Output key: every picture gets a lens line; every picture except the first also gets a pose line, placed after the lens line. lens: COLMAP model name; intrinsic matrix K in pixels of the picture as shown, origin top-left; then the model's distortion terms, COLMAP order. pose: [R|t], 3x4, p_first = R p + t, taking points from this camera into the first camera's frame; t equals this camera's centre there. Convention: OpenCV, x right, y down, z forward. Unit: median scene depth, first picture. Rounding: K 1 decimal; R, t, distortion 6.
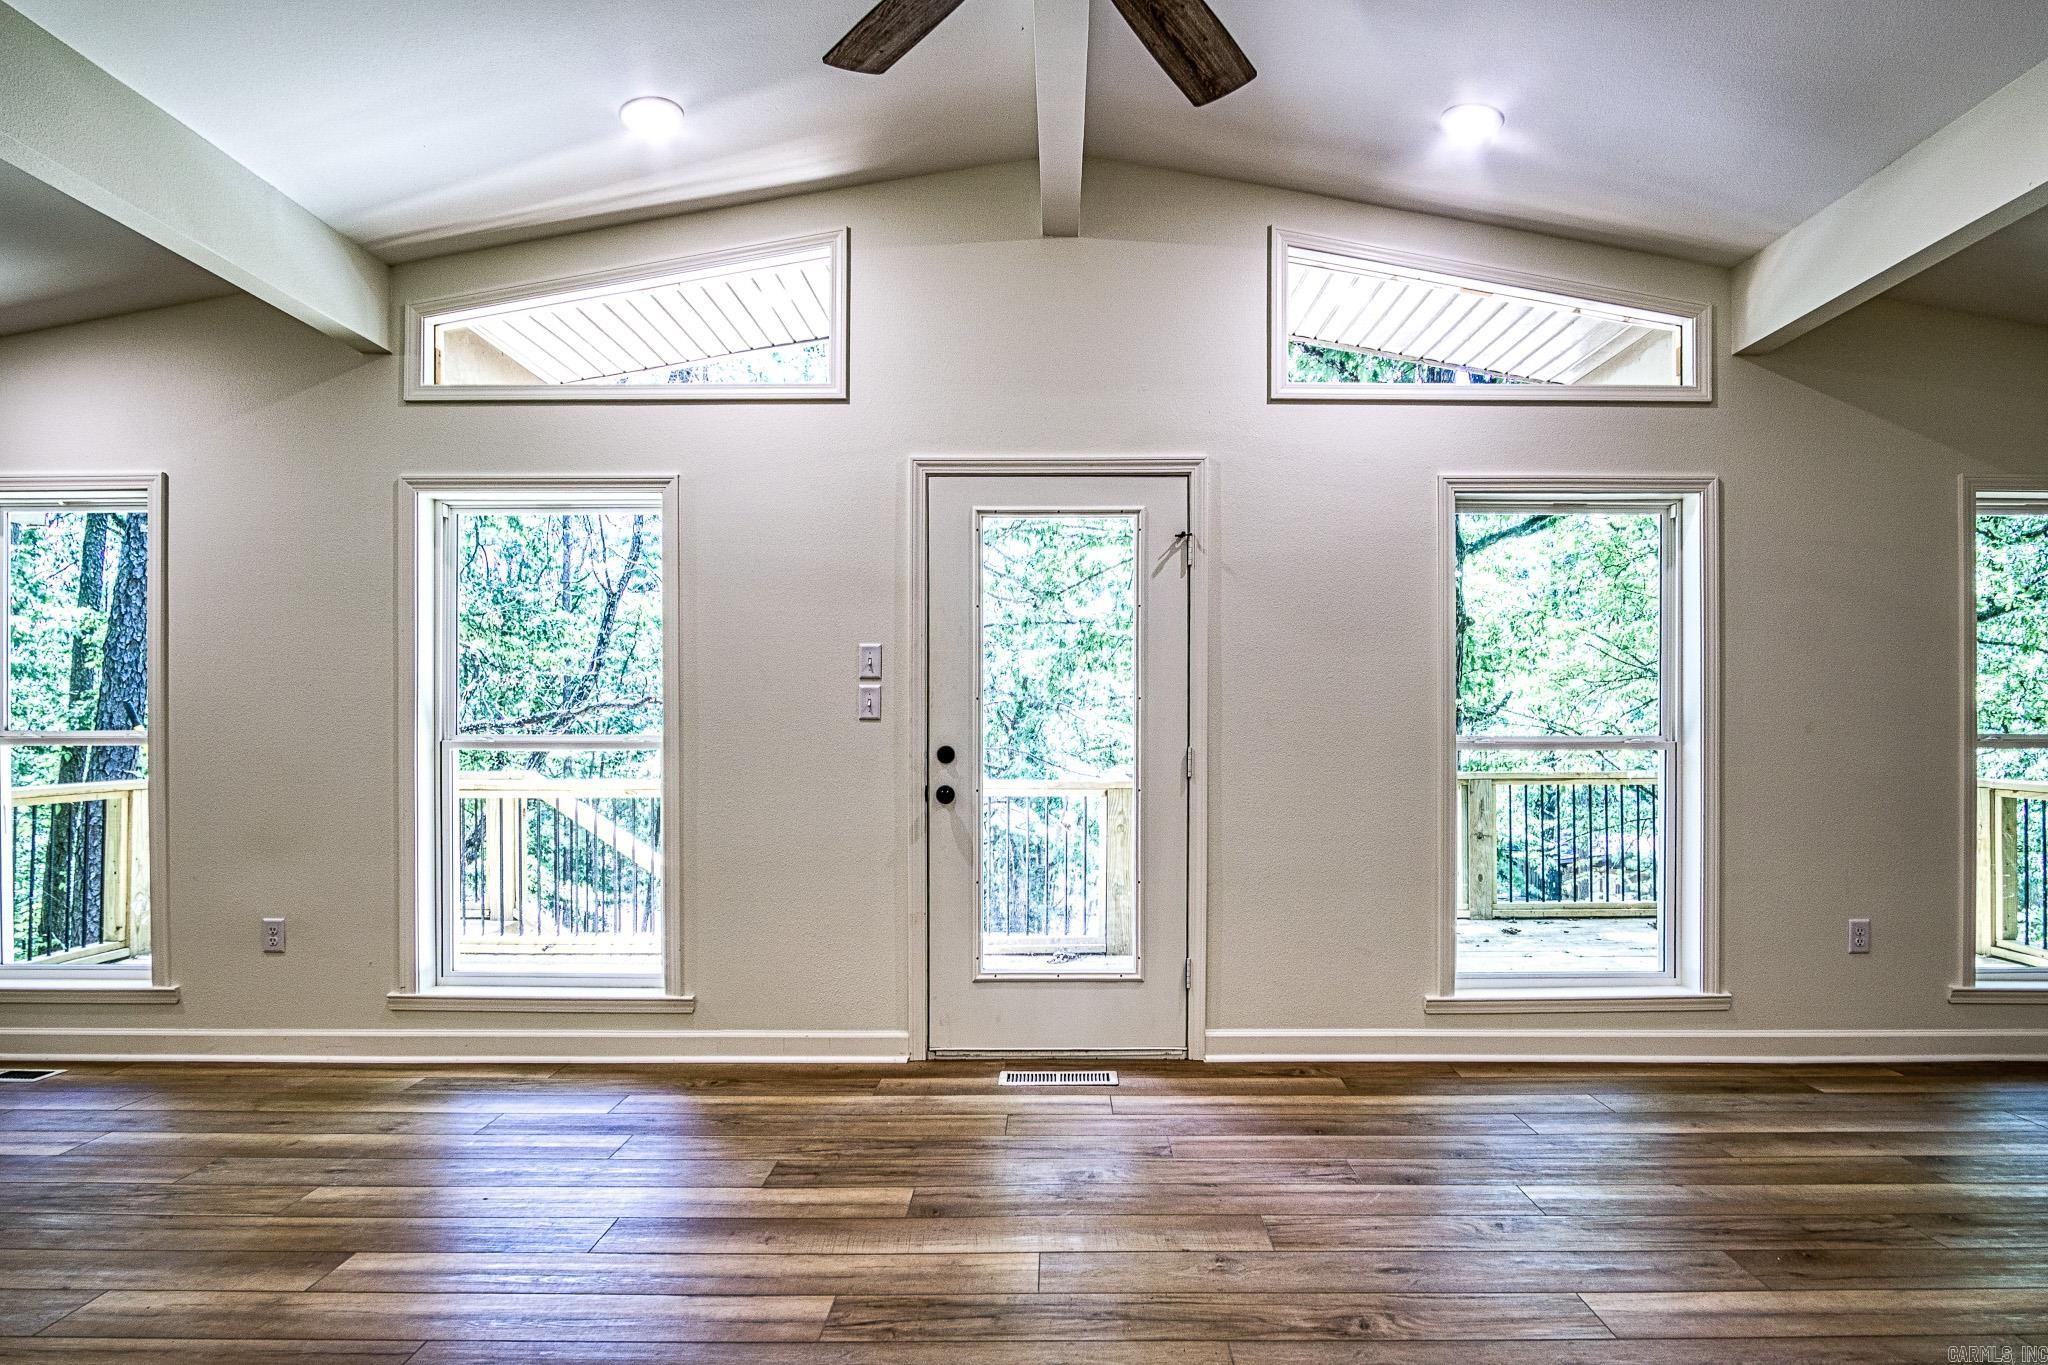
lens RADIAL K [[1123.2, 0, 1067.2], [0, 1123.2, 735.8], [0, 0, 1]] dist [-0.037351, 0.010989]
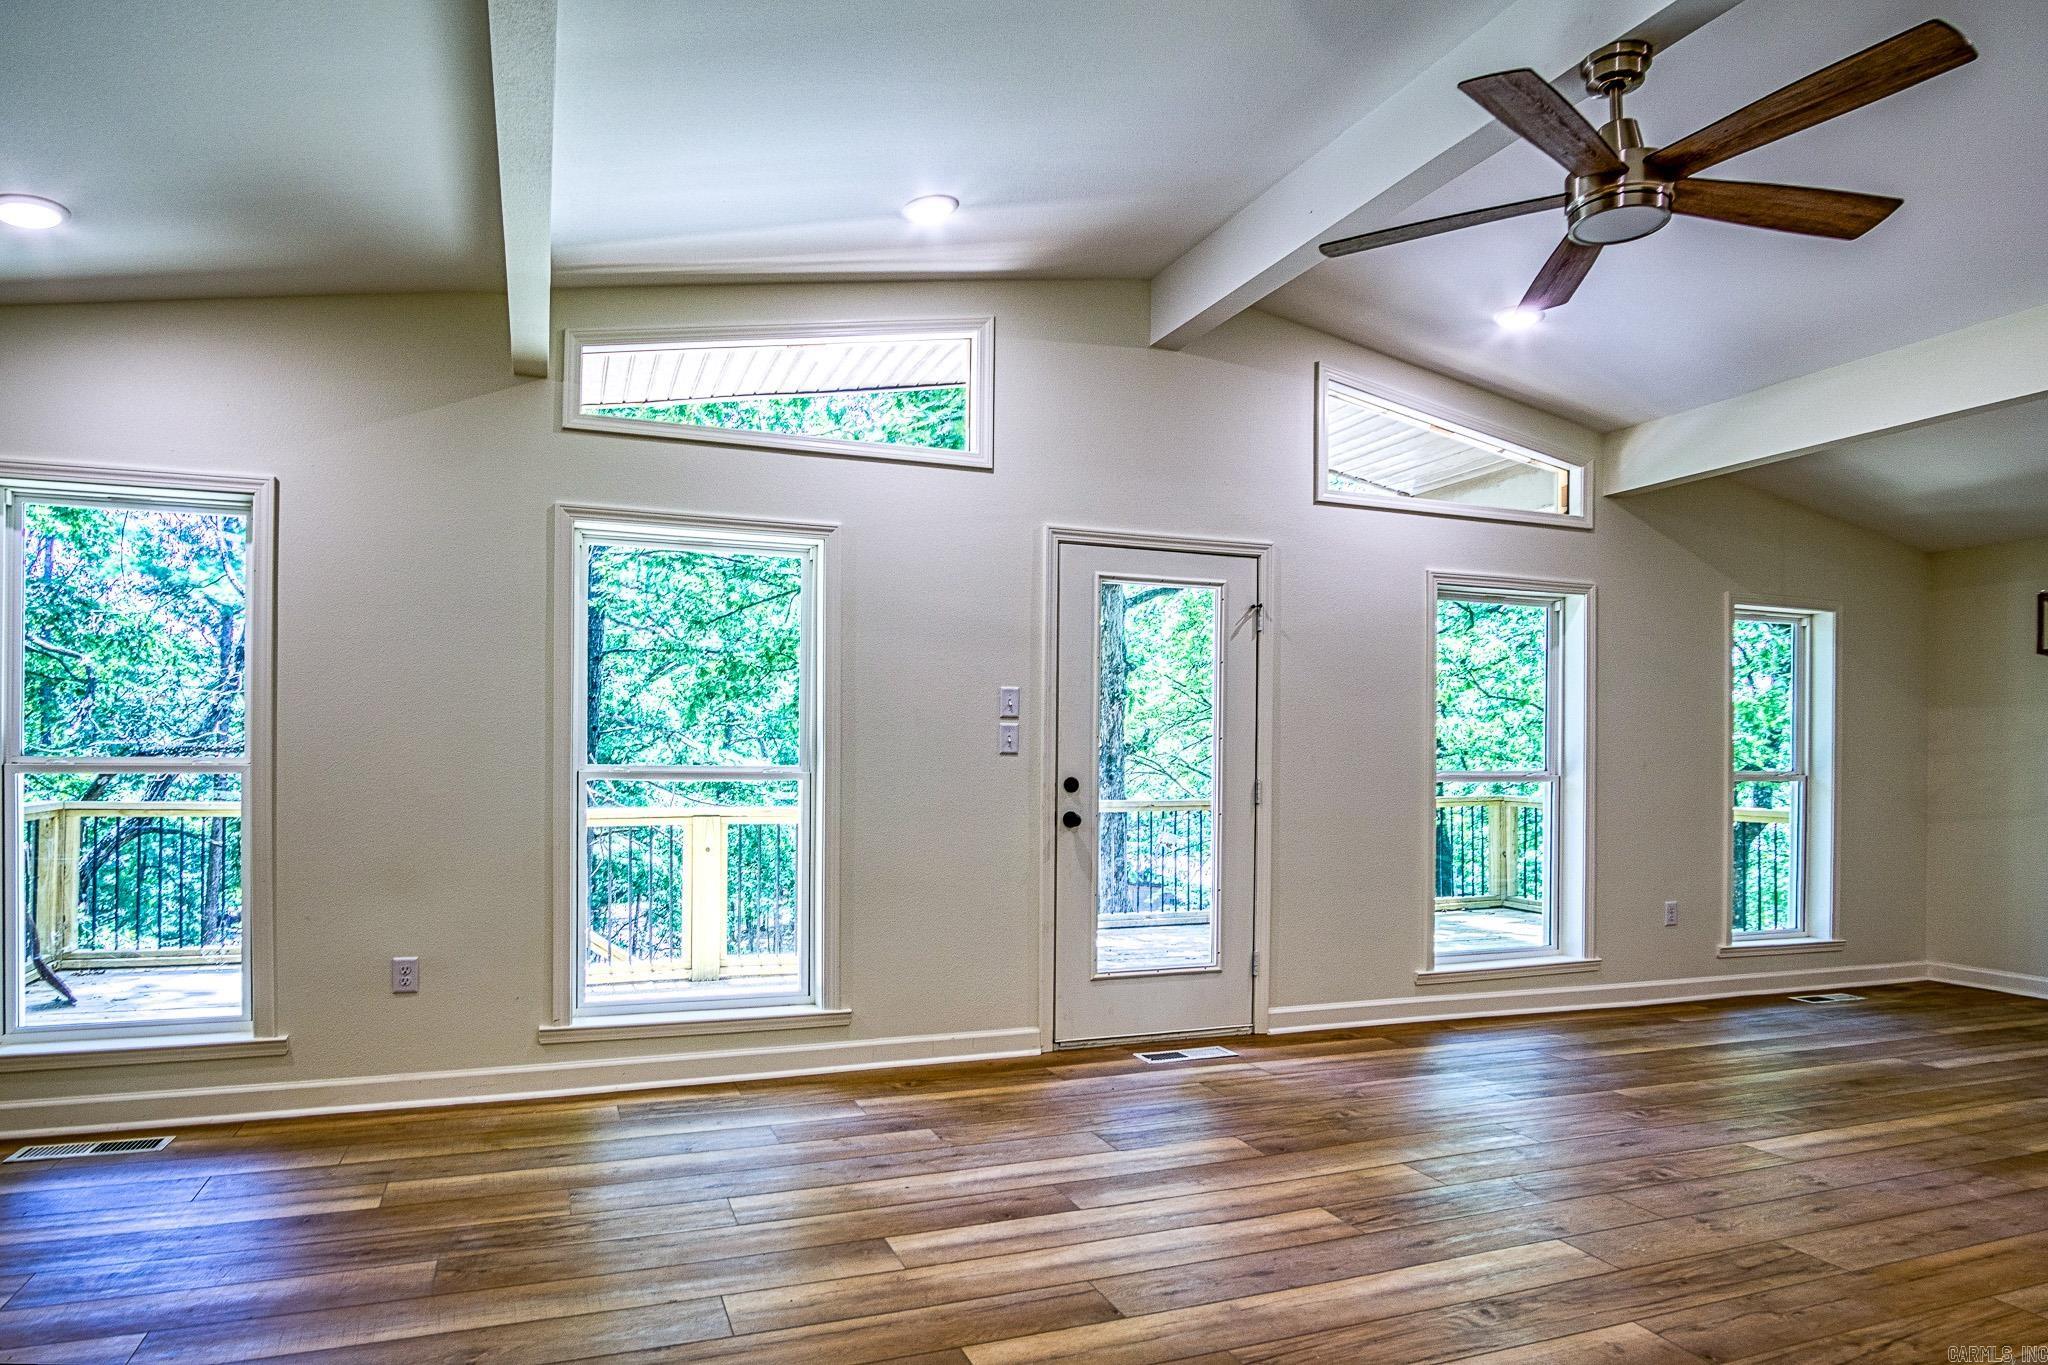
lens RADIAL K [[1123.2, 0, 919.3], [0, 1123.2, 752.4], [0, 0, 1]] dist [-0.037351, 0.010989]
pose [[0.950699, 0.009412, 0.309972, -0.620425], [-0.006756, 0.999931, -0.009643, -0.004092], [-0.310041, 0.007073, 0.950697, -0.048399]]
